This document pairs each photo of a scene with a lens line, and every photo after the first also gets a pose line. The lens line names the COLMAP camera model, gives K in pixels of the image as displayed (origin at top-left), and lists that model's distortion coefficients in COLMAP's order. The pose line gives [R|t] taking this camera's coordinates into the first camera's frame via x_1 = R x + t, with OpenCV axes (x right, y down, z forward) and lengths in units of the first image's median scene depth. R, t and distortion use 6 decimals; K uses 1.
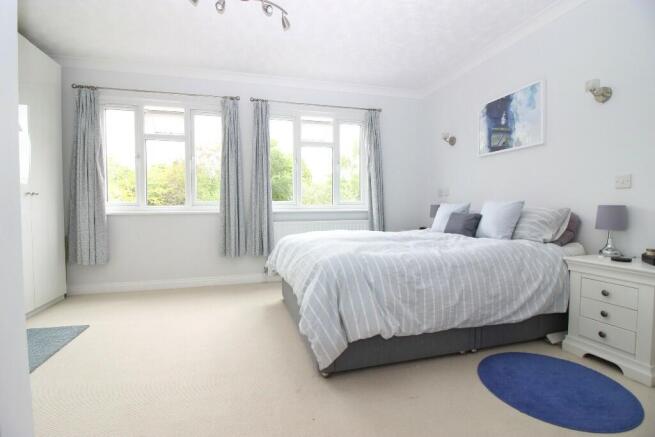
lens RADIAL K [[303.2, 0, 324.3], [0, 303.2, 214.7], [0, 0, 1]] dist [-0.016352, -0.000845]
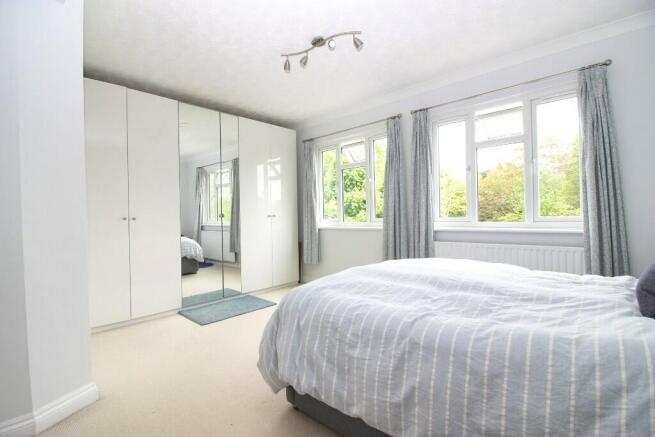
lens RADIAL K [[303.2, 0, 324.6], [0, 303.2, 216.8], [0, 0, 1]] dist [-0.016352, -0.000845]
pose [[0.526585, 0.000188, -0.850122, 0.432728], [-0.008487, 0.999951, -0.005036, -0.042175], [0.850080, 0.009867, 0.526561, 0.260166]]
